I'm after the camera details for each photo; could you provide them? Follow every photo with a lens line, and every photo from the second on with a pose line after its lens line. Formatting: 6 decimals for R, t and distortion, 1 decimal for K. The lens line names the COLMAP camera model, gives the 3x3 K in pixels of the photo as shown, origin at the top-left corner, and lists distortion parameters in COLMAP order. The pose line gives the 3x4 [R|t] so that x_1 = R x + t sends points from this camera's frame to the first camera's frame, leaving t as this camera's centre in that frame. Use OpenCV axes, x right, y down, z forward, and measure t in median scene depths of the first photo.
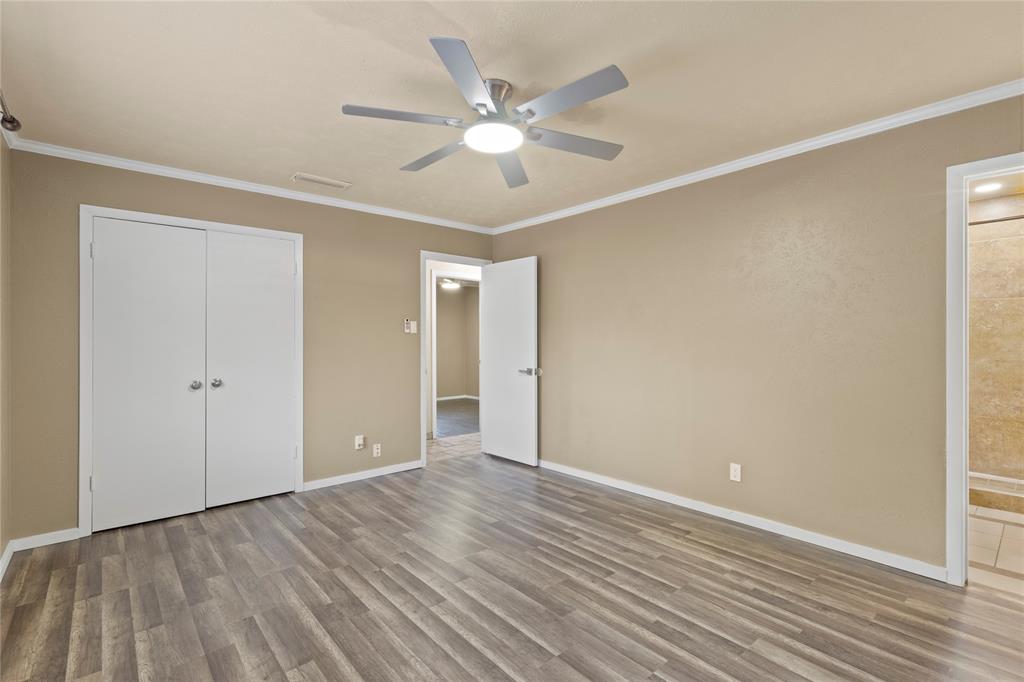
lens RADIAL K [[471.6, 0, 512.5], [0, 471.6, 339.8], [0, 0, 1]] dist [-0.001723, 0.000746]
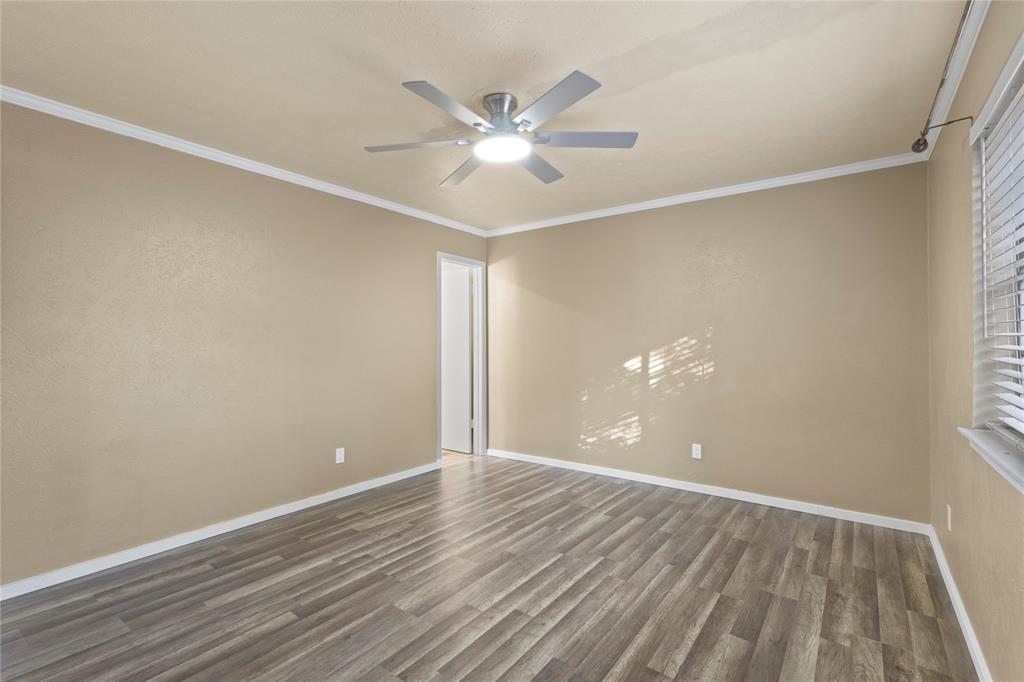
lens RADIAL K [[471.6, 0, 511.6], [0, 471.6, 343.4], [0, 0, 1]] dist [-0.001723, 0.000746]
pose [[-0.220153, -0.001969, 0.975463, -0.763591], [-0.002002, 0.999997, 0.001566, 0.004761], [-0.975463, -0.001608, -0.220156, 0.865939]]
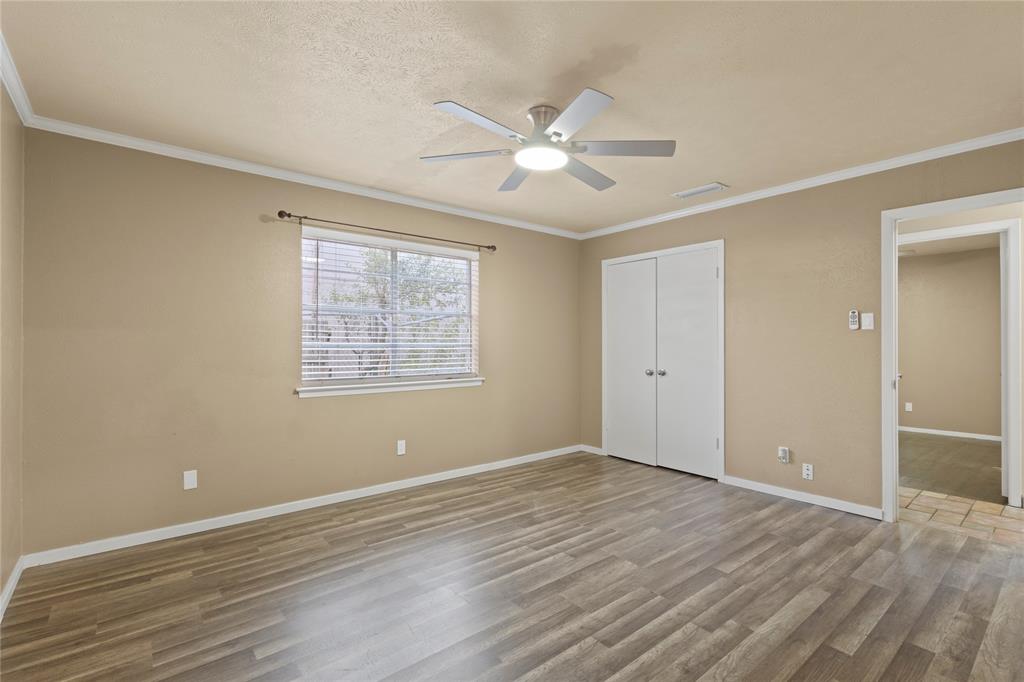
lens RADIAL K [[471.6, 0, 507.7], [0, 471.6, 338.8], [0, 0, 1]] dist [-0.001723, 0.000746]
pose [[-0.034358, -0.003345, -0.999404, 0.774005], [0.001008, 0.999994, -0.003381, 0.003107], [0.999409, -0.001124, -0.034355, 0.685862]]
